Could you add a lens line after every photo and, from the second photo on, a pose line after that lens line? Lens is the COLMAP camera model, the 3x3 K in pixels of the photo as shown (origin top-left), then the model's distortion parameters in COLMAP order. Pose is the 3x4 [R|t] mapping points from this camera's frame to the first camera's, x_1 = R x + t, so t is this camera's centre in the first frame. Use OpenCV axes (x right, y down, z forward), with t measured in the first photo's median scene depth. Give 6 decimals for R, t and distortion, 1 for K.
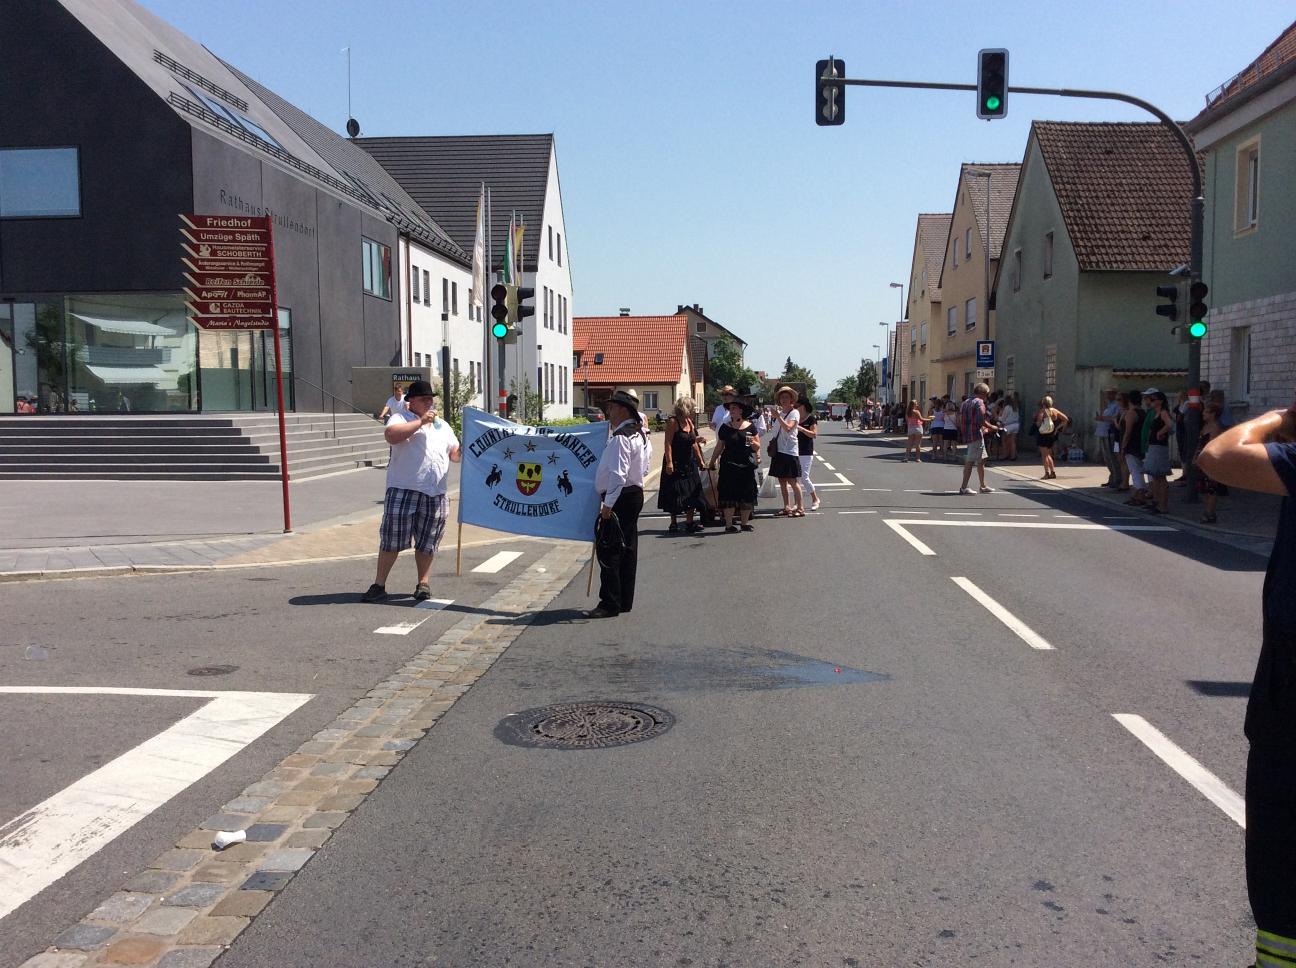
lens RADIAL K [[1186.5, 0, 646.0], [0, 1186.5, 488.6], [0, 0, 1]] dist [0.127093, -0.275286]
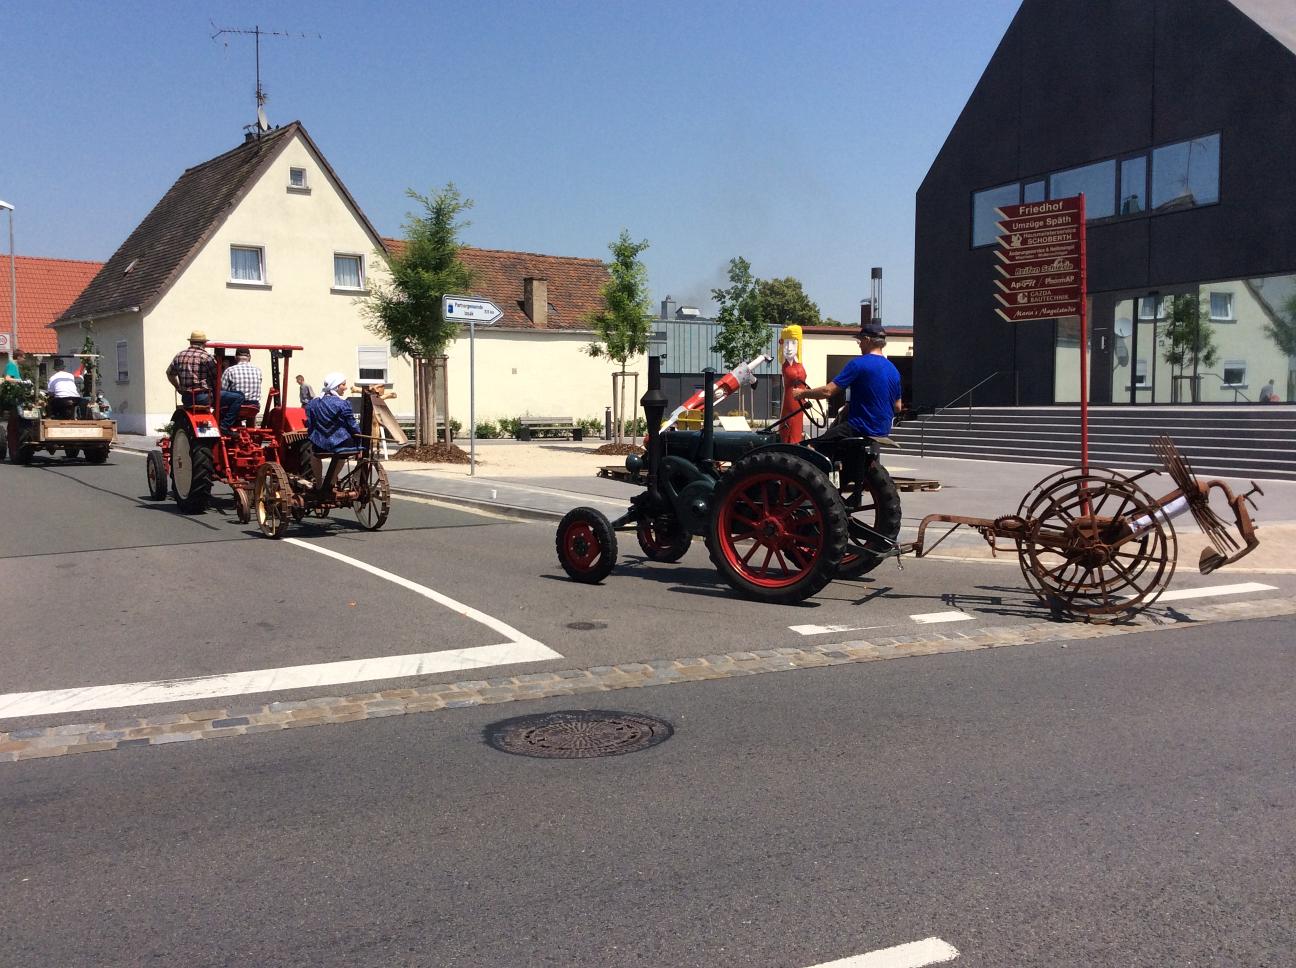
lens RADIAL K [[1184.9, 0, 646.1], [0, 1184.9, 489.7], [0, 0, 1]] dist [0.131584, -0.278607]
pose [[0.477753, 0.066677, -0.875960, 0.154225], [-0.058312, 0.997323, 0.044111, -0.008251], [0.876557, 0.030005, 0.480362, 0.112306]]
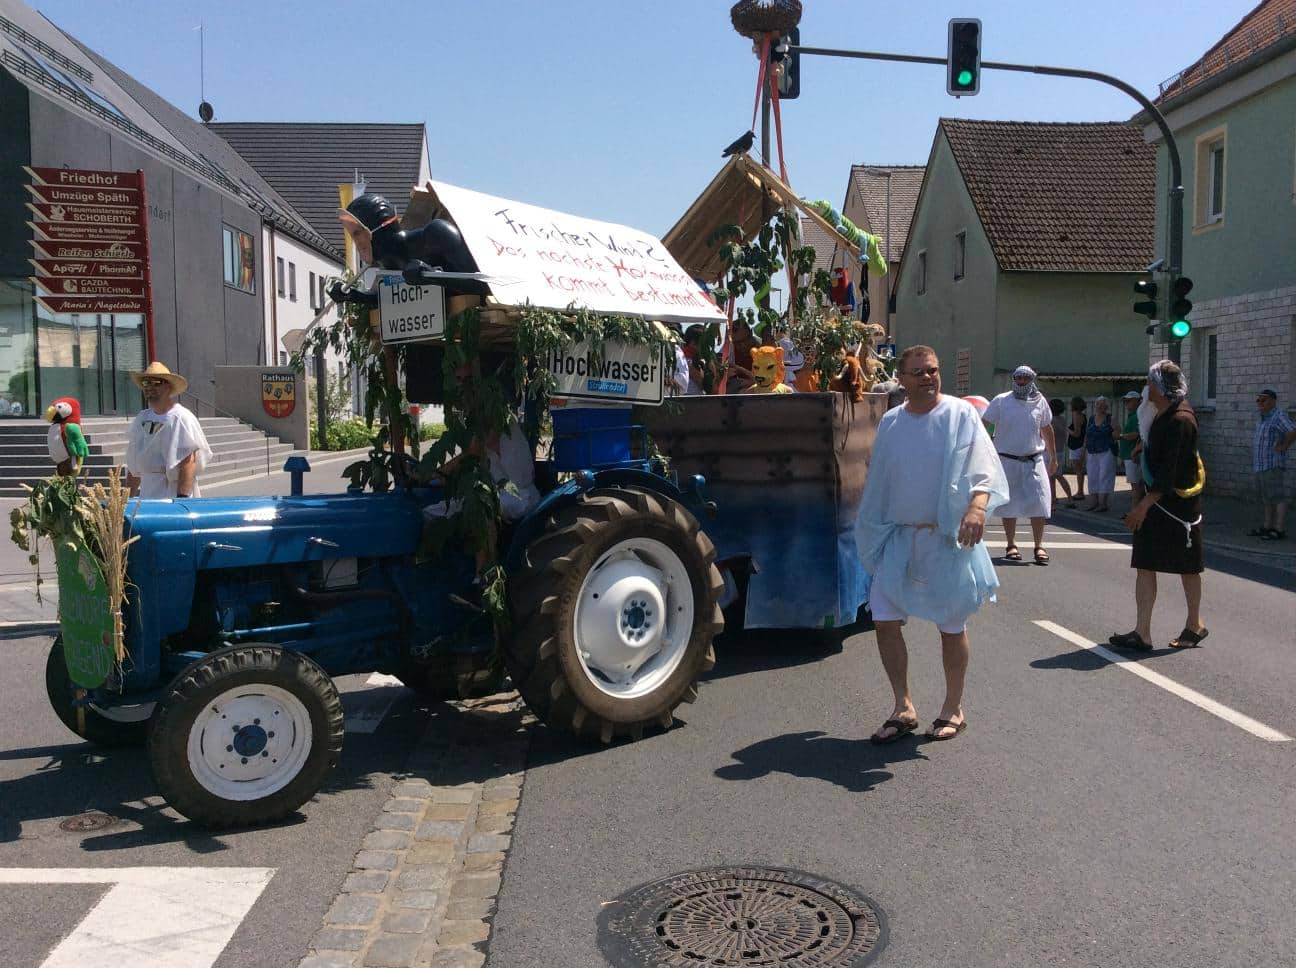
lens RADIAL K [[1194.0, 0, 648.2], [0, 1194.0, 476.2], [0, 0, 1]] dist [0.092326, -0.186716]
pose [[0.992905, -0.005831, 0.118769, -0.033165], [0.007572, 0.999870, -0.014211, -0.005090], [-0.118671, 0.015009, 0.992820, 0.073673]]
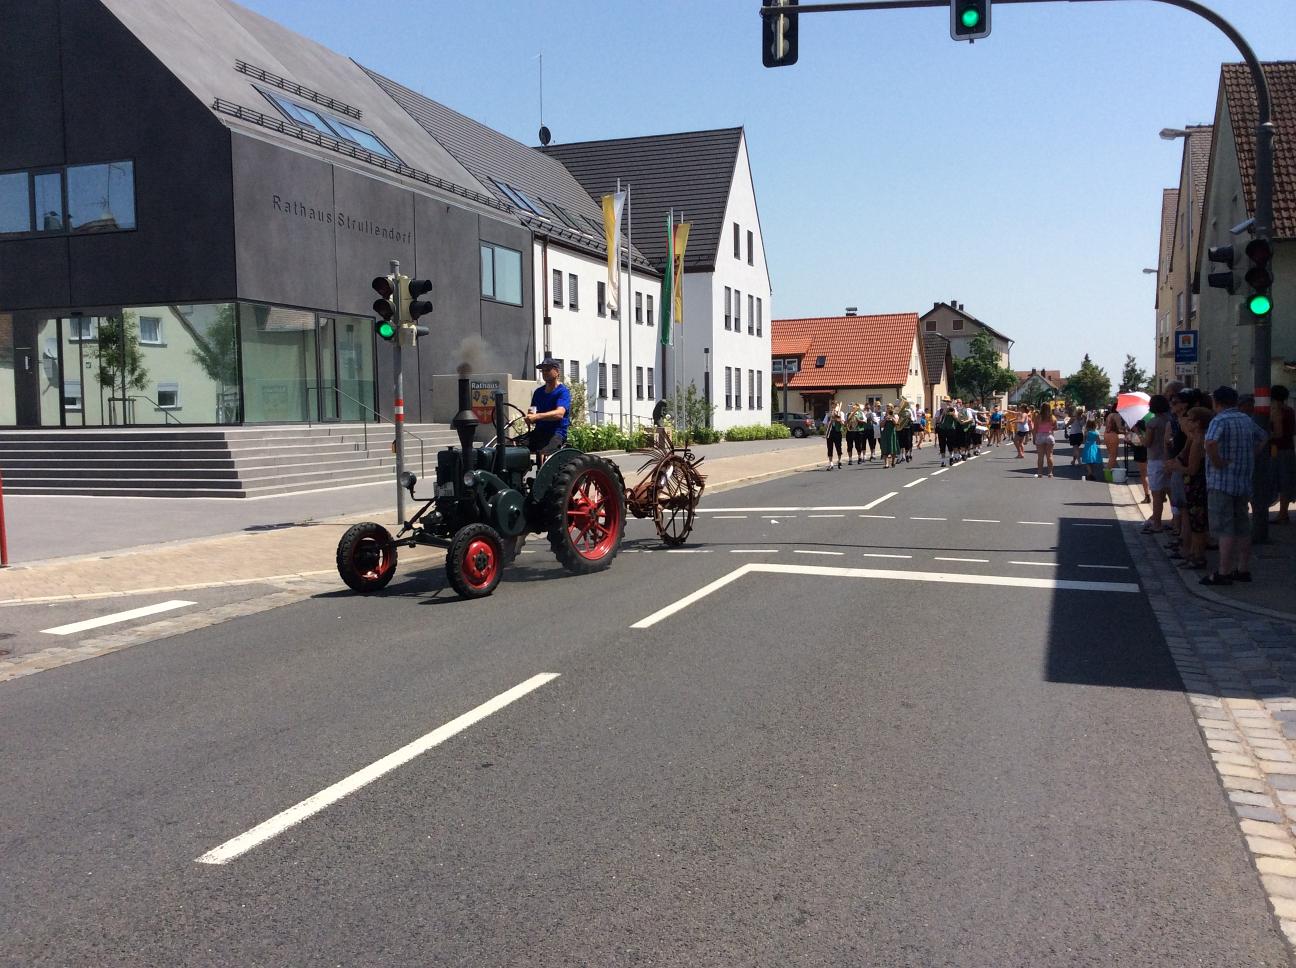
lens RADIAL K [[1187.0, 0, 645.5], [0, 1187.0, 483.7], [0, 0, 1]] dist [0.121090, -0.246728]
pose [[0.969474, 0.005922, -0.245122, 0.158877], [-0.008004, 0.999940, -0.007502, -0.009434], [0.245063, 0.009235, 0.969463, 0.119747]]
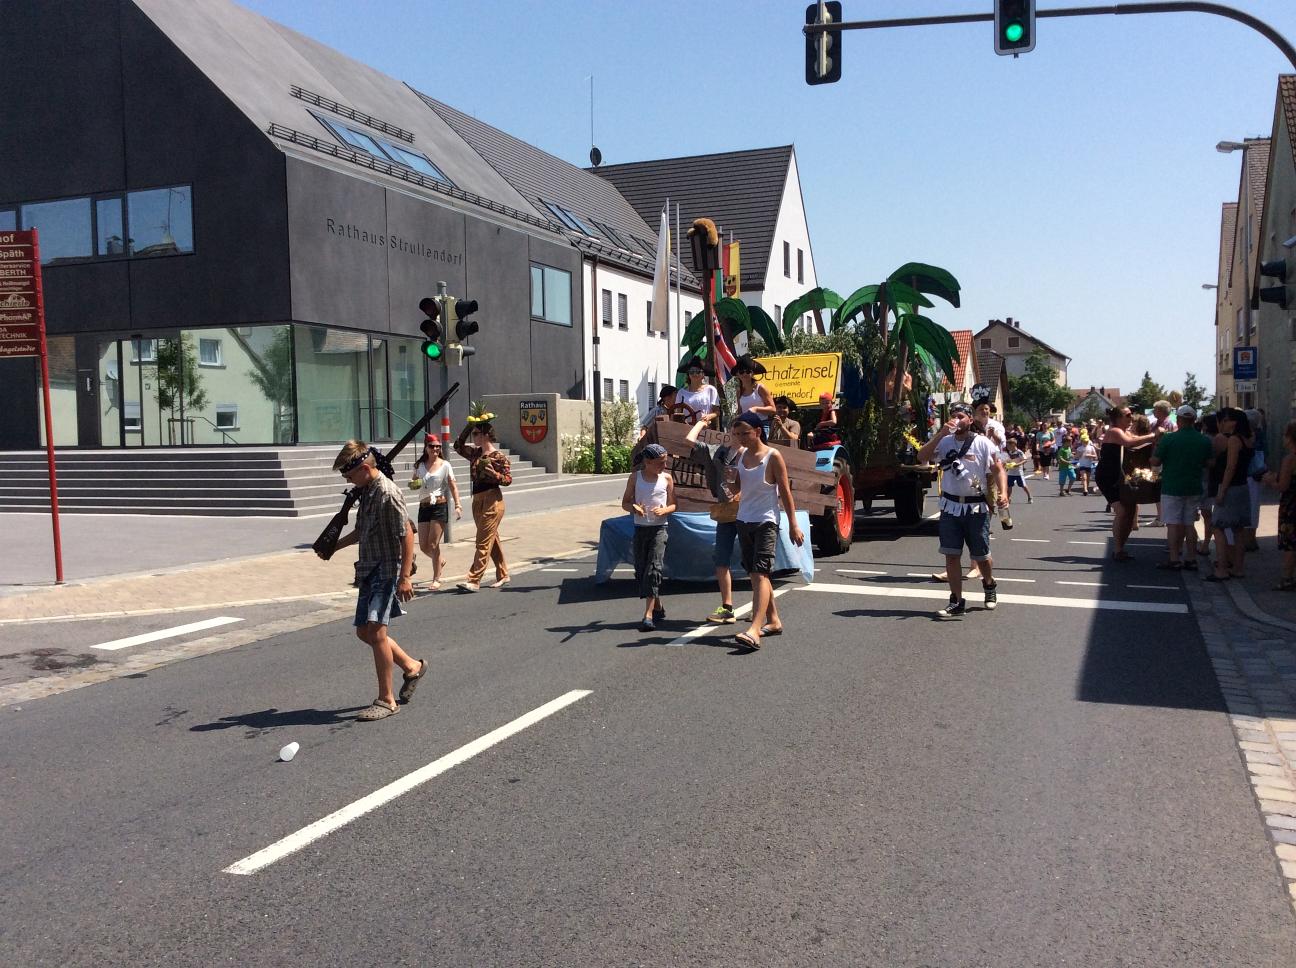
lens RADIAL K [[1186.0, 0, 646.2], [0, 1186.0, 495.0], [0, 0, 1]] dist [0.130913, -0.287561]
pose [[0.957953, 0.004480, -0.286889, 0.162548], [-0.008828, 0.999865, -0.013866, -0.009192], [0.286788, 0.015816, 0.957864, 0.120352]]
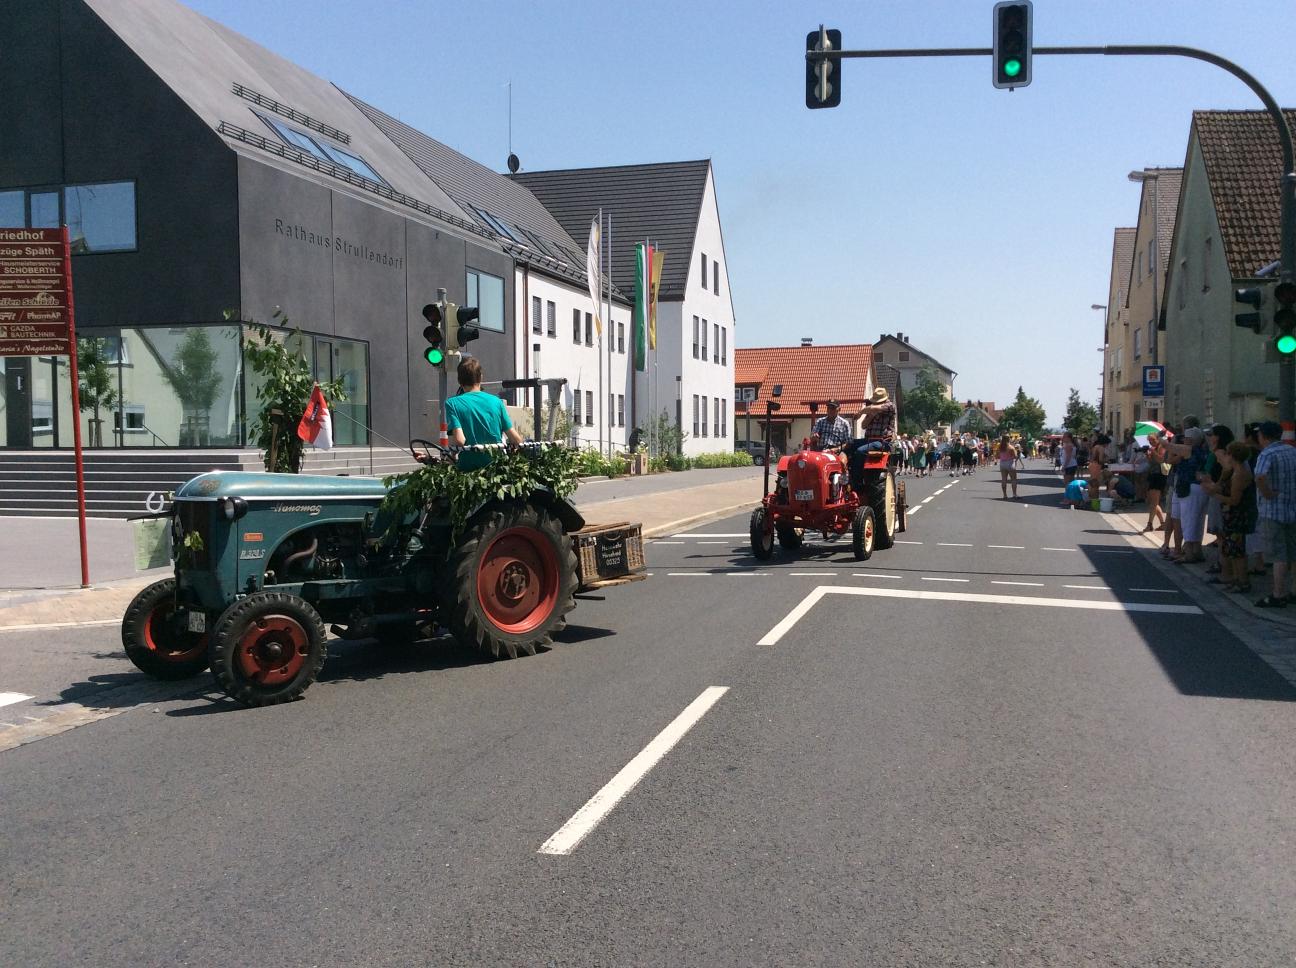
lens RADIAL K [[1183.6, 0, 647.2], [0, 1183.6, 496.2], [0, 0, 1]] dist [0.114720, -0.221637]
pose [[0.981219, 0.010423, -0.192613, 0.117532], [-0.014450, 0.999705, -0.019513, -0.008335], [0.192353, 0.021930, 0.981081, 0.097870]]
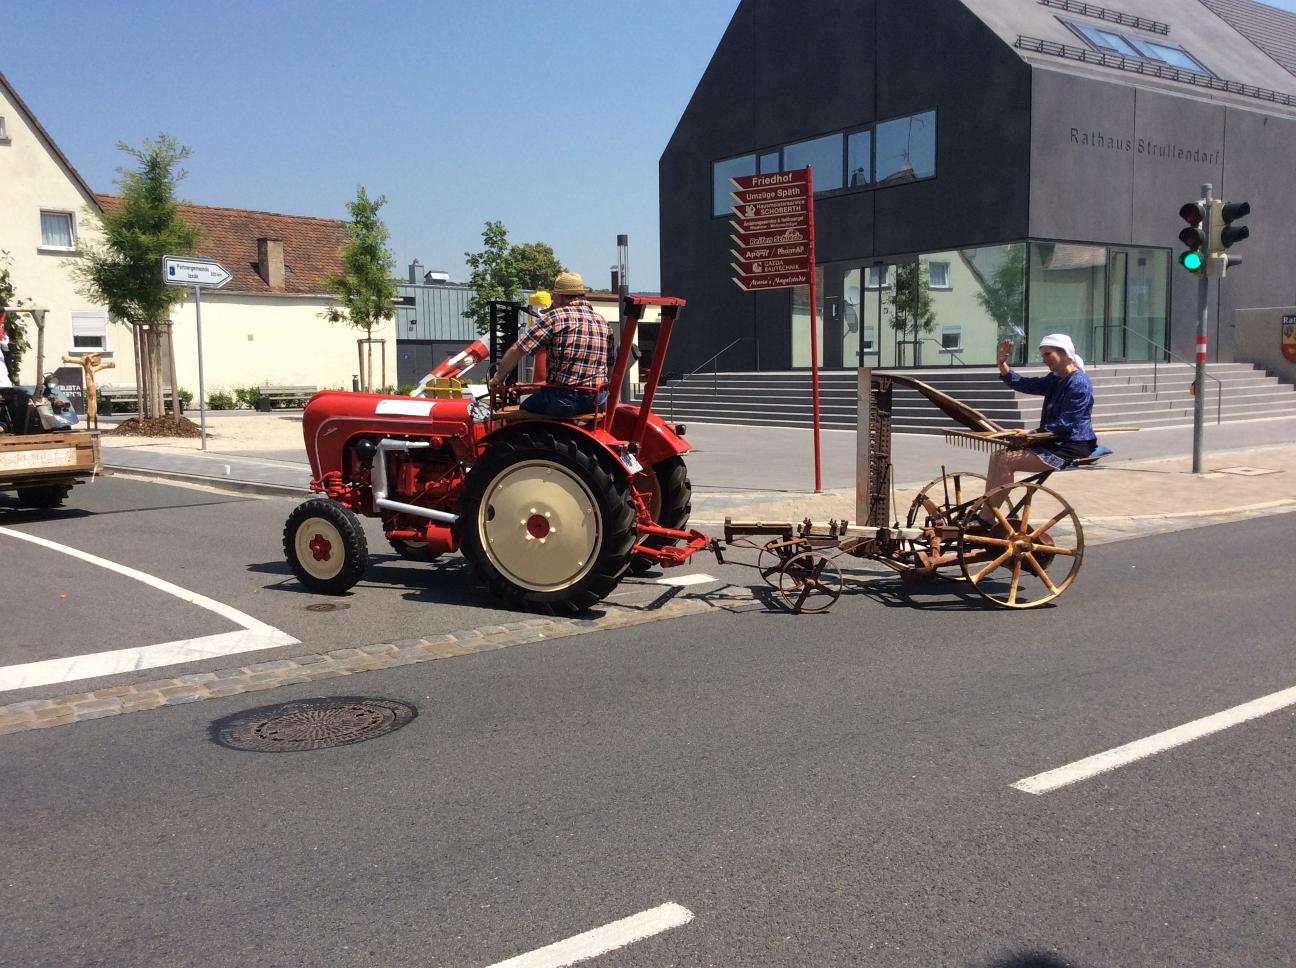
lens RADIAL K [[1186.3, 0, 648.1], [0, 1186.3, 492.5], [0, 0, 1]] dist [0.121095, -0.240338]
pose [[0.647002, 0.075312, -0.758760, 0.153387], [-0.040680, 0.997102, 0.064281, -0.009073], [0.761402, -0.010724, 0.648191, 0.116277]]
